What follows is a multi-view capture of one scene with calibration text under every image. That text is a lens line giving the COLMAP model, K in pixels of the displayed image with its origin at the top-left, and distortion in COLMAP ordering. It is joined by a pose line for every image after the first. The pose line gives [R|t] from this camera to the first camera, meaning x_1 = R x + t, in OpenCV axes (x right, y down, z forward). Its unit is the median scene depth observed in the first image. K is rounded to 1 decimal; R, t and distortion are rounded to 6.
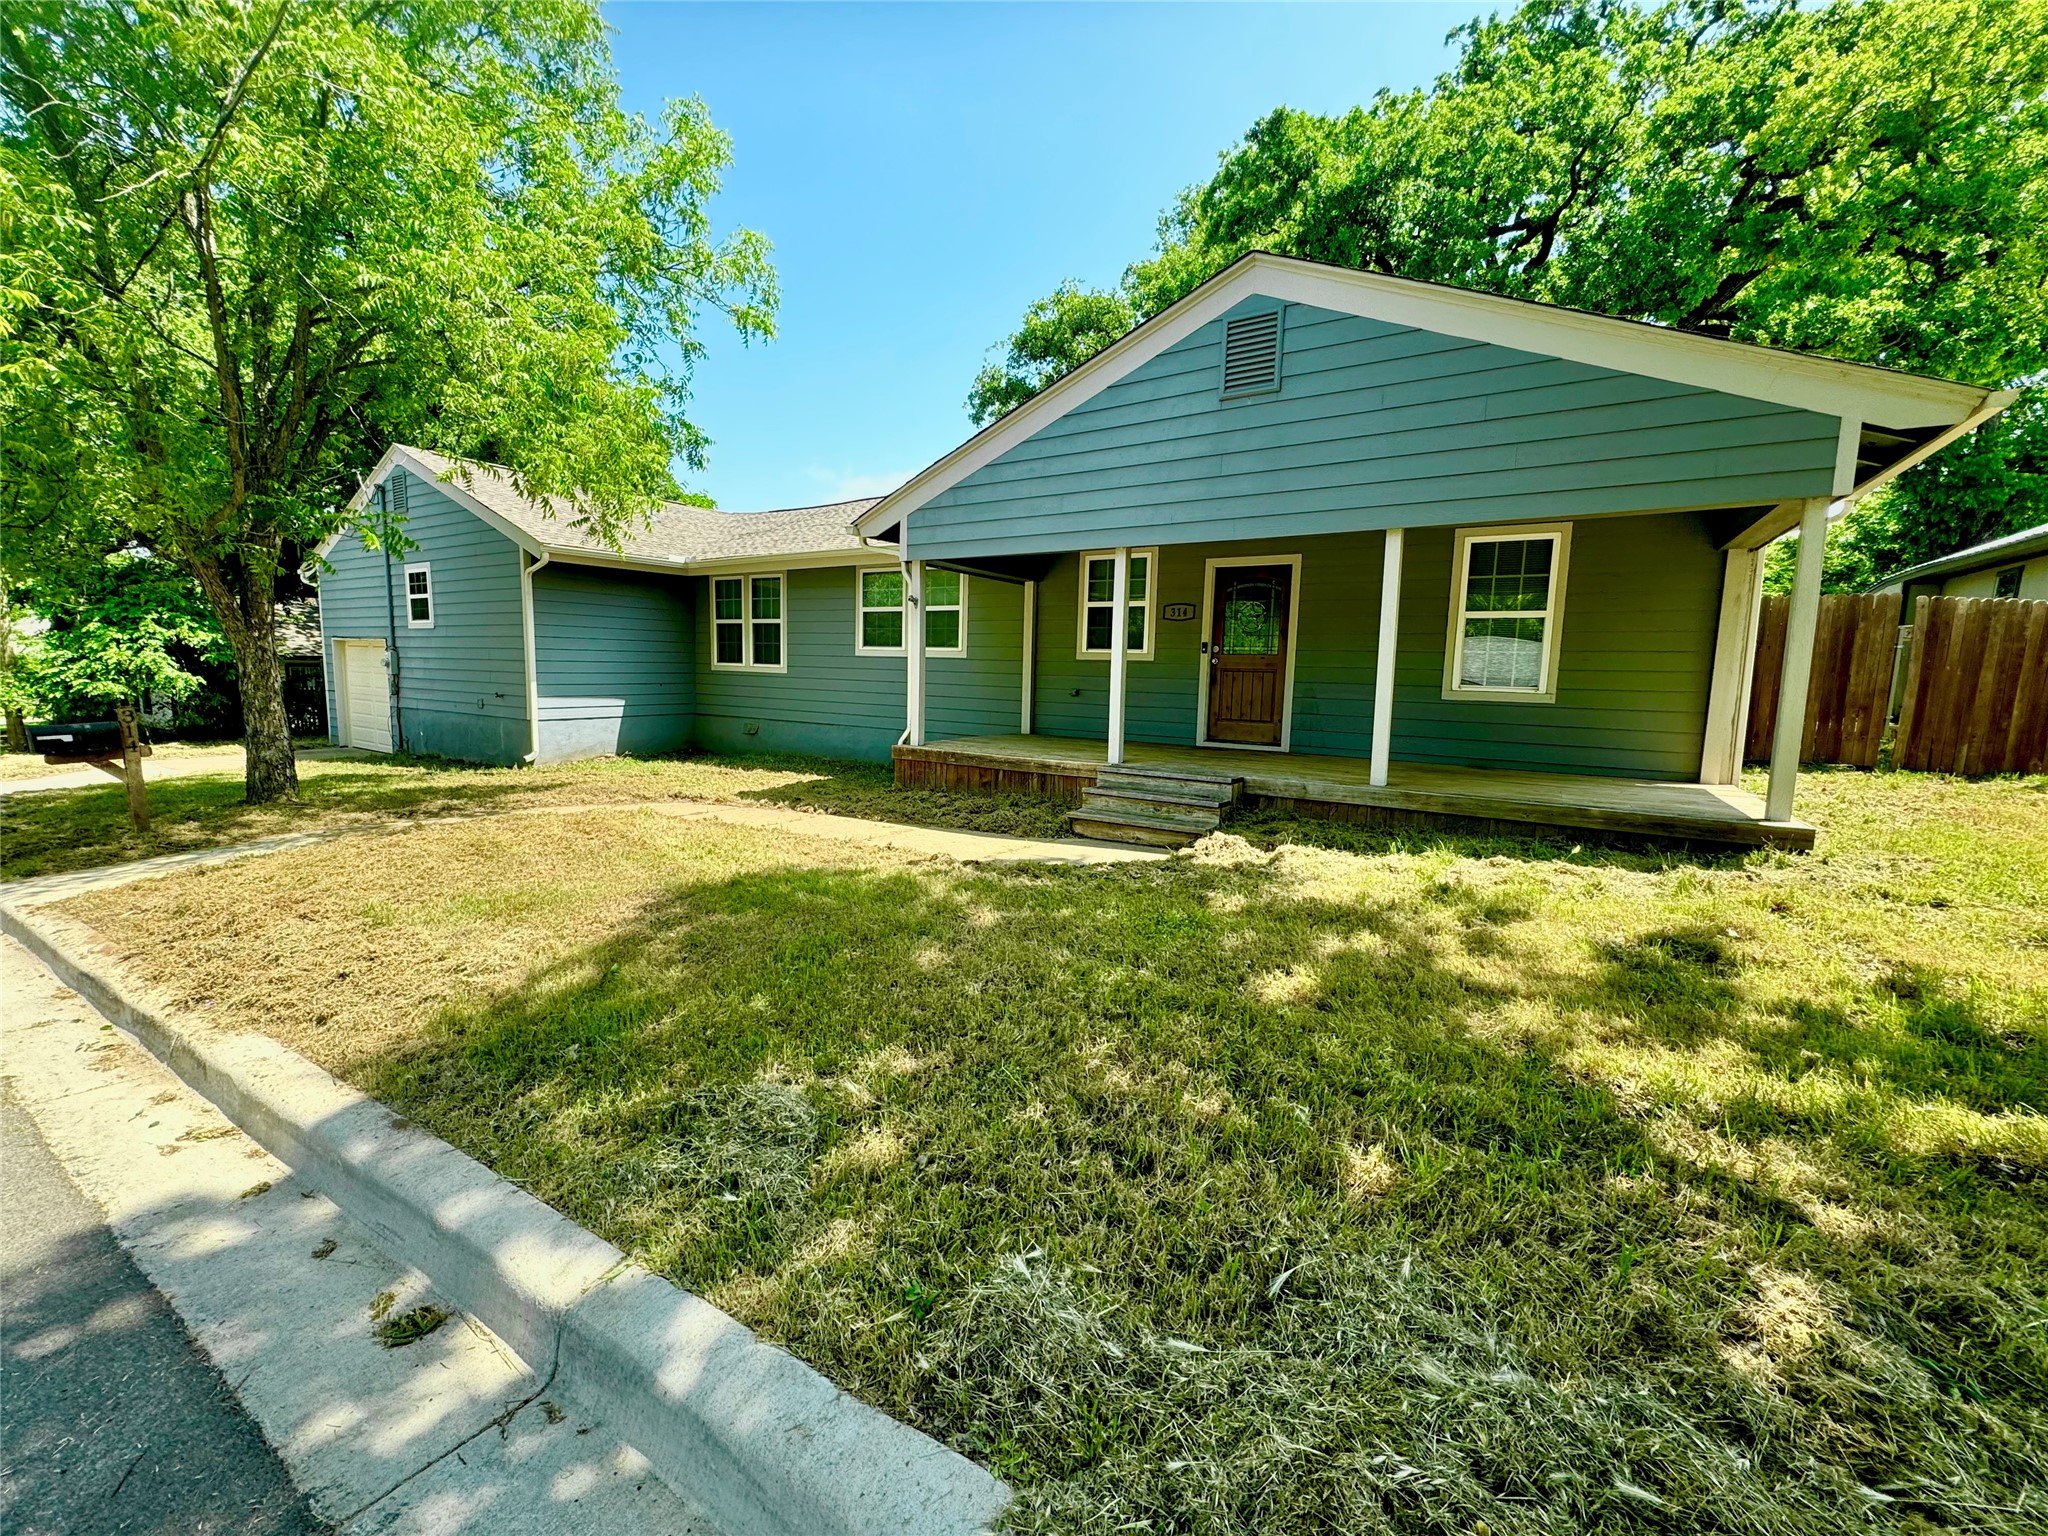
lens RADIAL K [[811.5, 0, 1019.6], [0, 811.5, 771.4], [0, 0, 1]] dist [-0.000041, 0.000056]
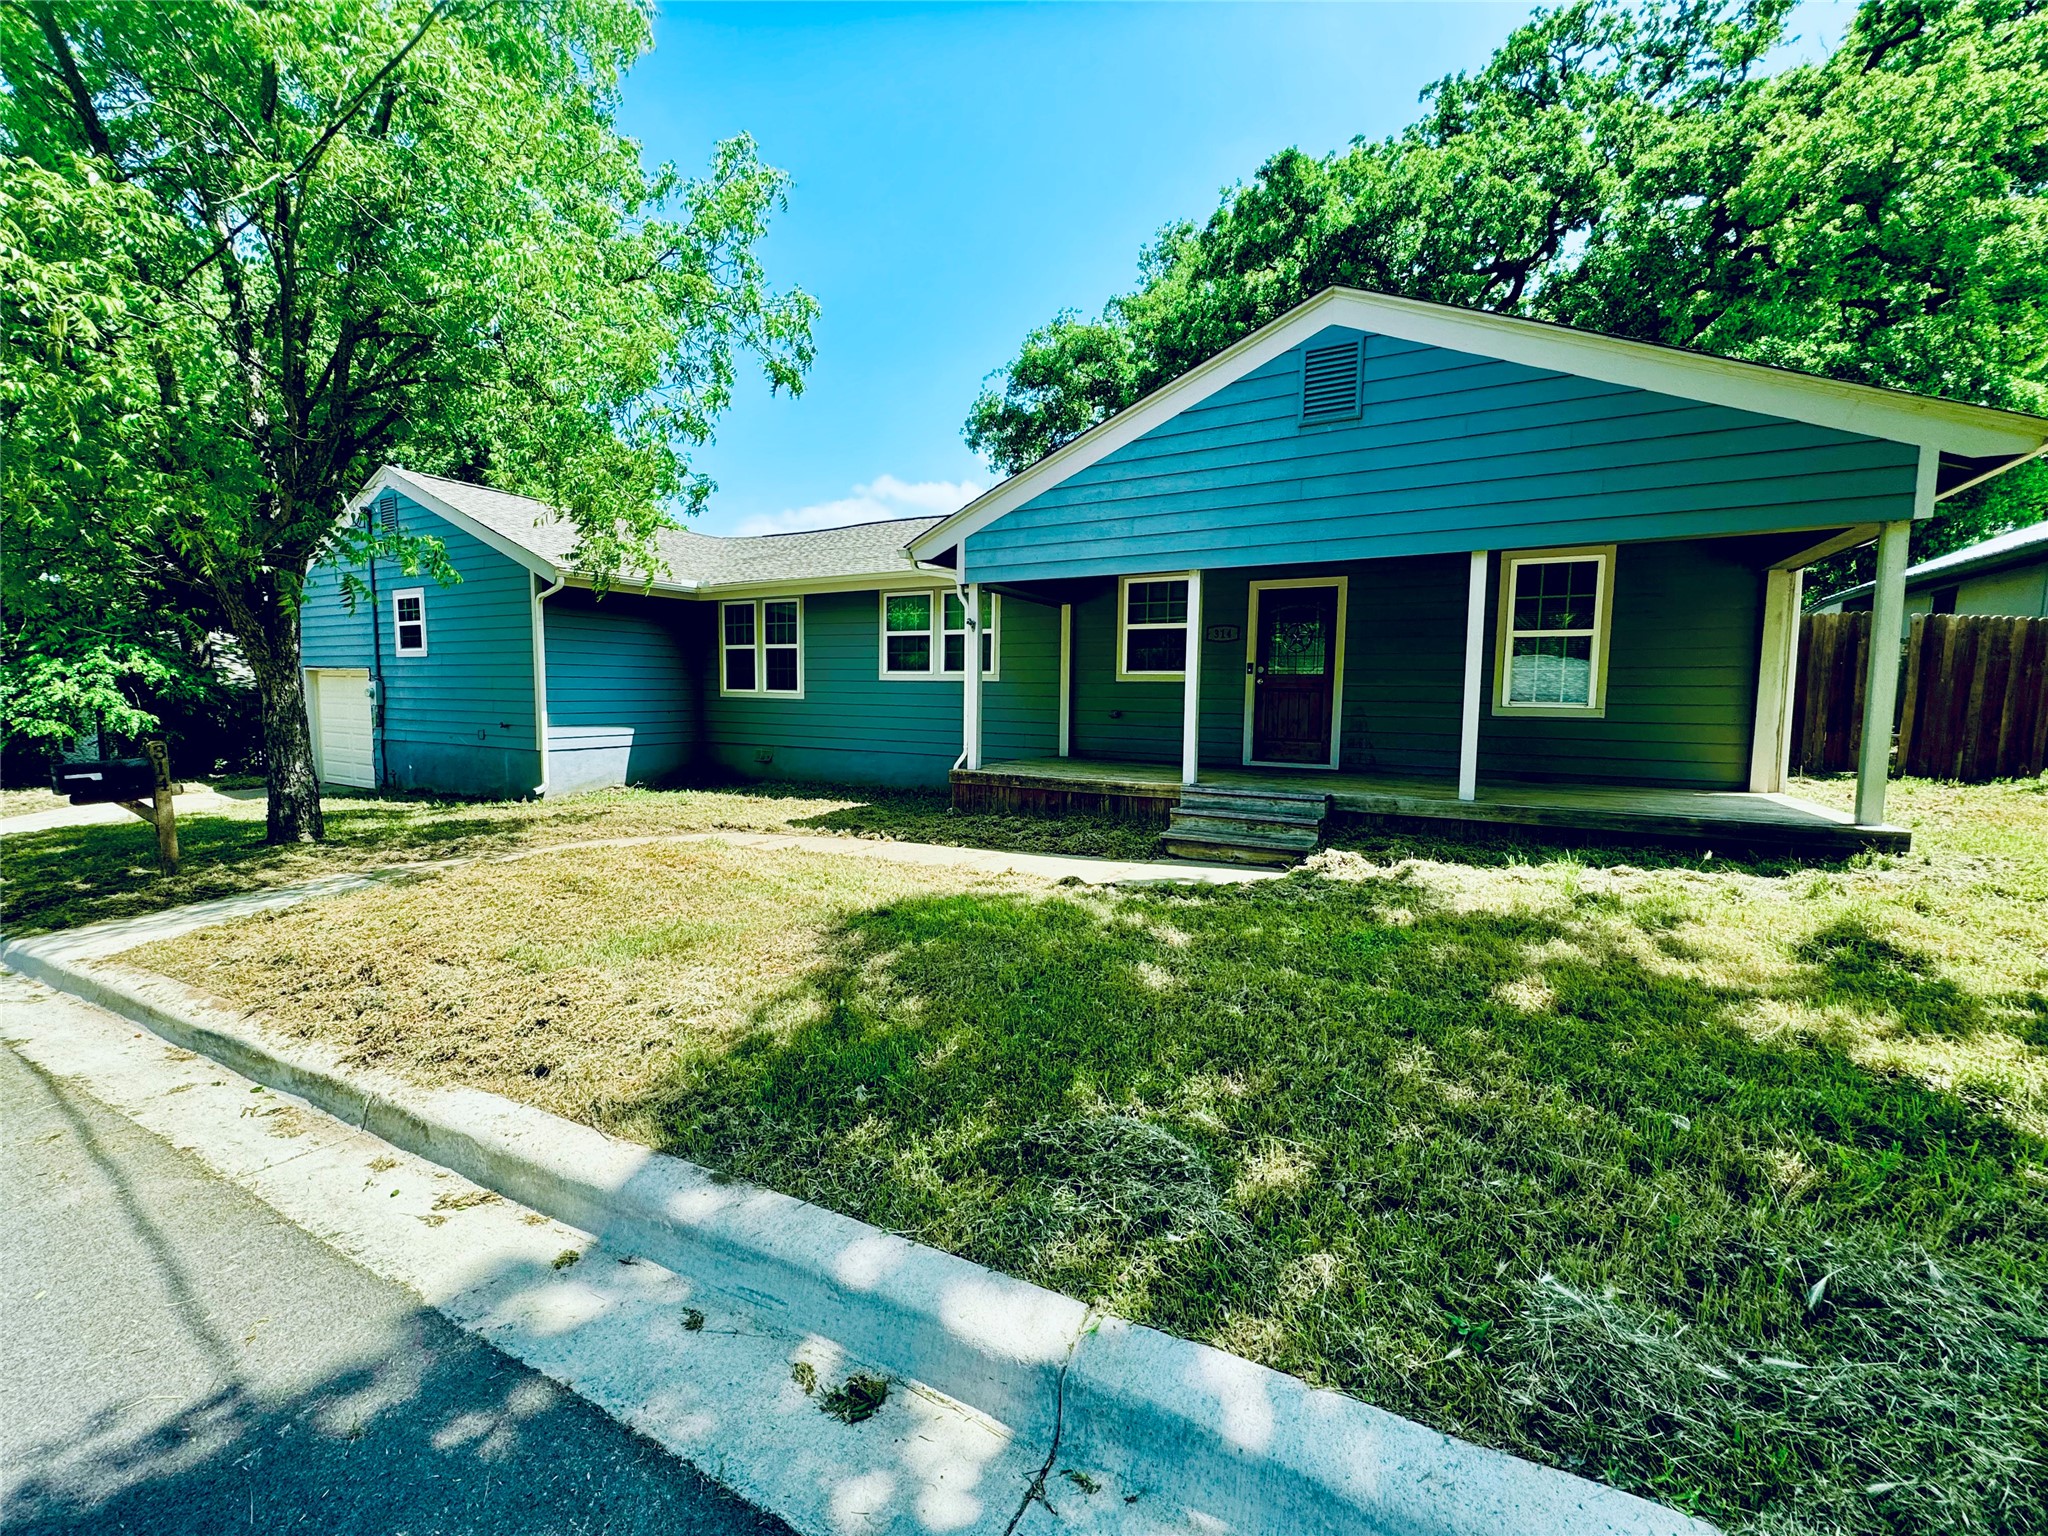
lens RADIAL K [[811.5, 0, 1021.0], [0, 811.5, 772.5], [0, 0, 1]] dist [-0.000041, 0.000056]
pose [[0.997754, -0.017912, 0.064547, -0.146875], [0.019721, 0.999427, -0.027508, 0.000284], [-0.064017, 0.028719, 0.997535, 0.010769]]
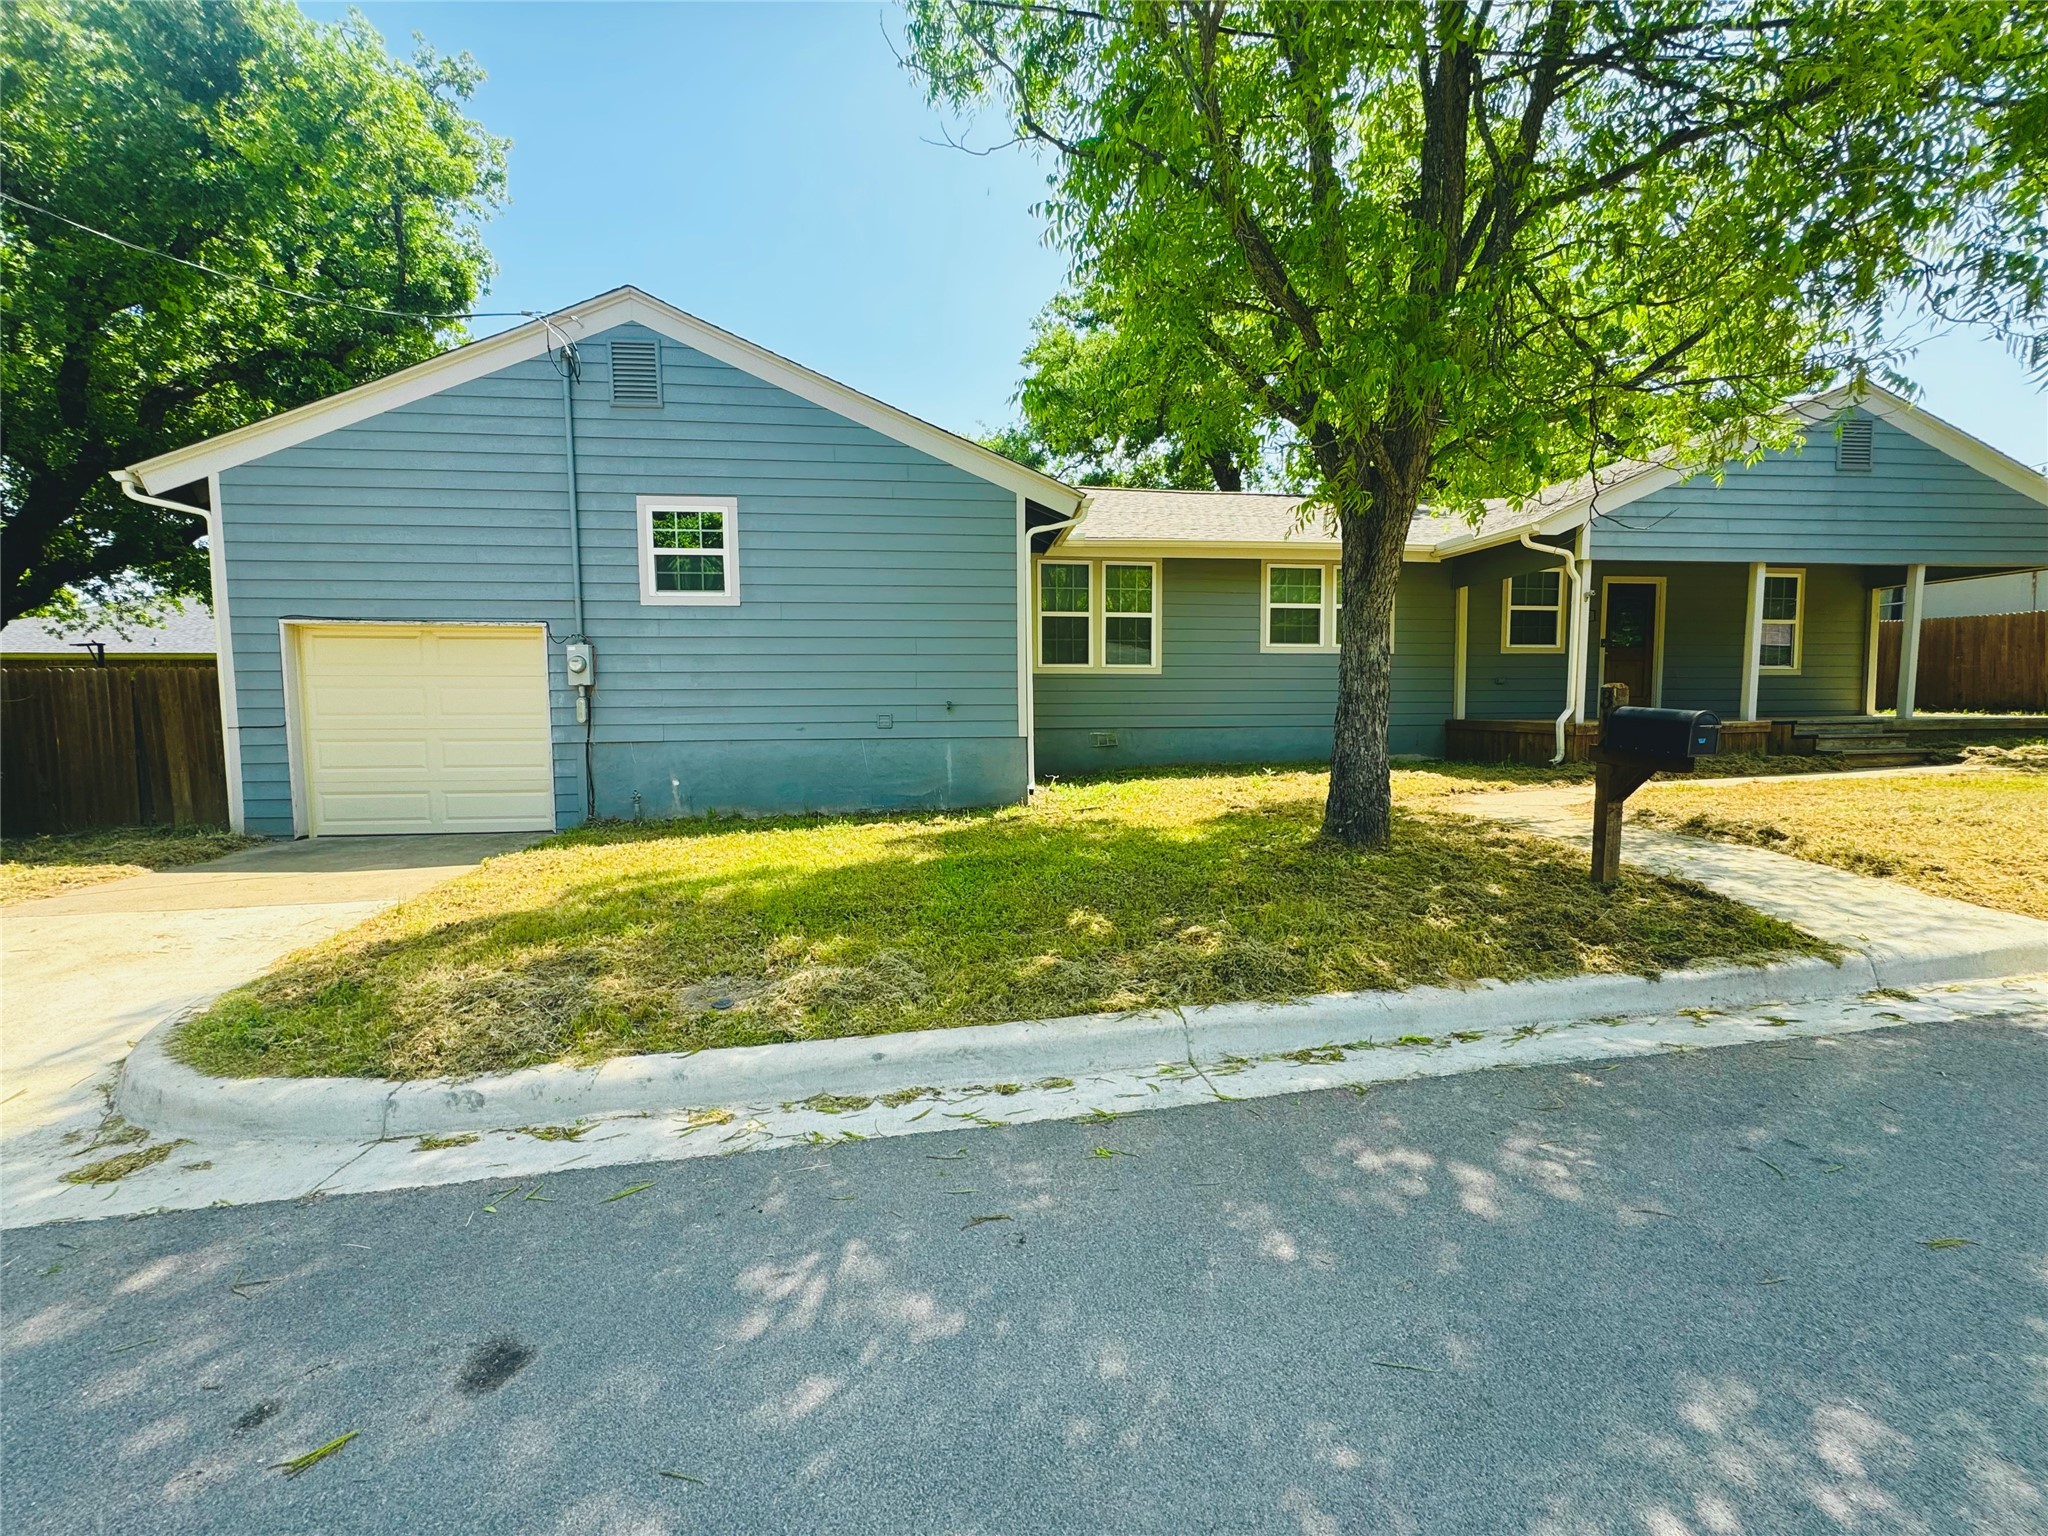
lens RADIAL K [[811.5, 0, 1032.4], [0, 811.5, 777.1], [0, 0, 1]] dist [-0.000041, 0.000056]
pose [[0.772456, -0.087043, 0.629075, -1.569469], [0.104558, 0.994476, 0.009213, -0.052276], [-0.626402, 0.058658, 0.777290, 0.663979]]
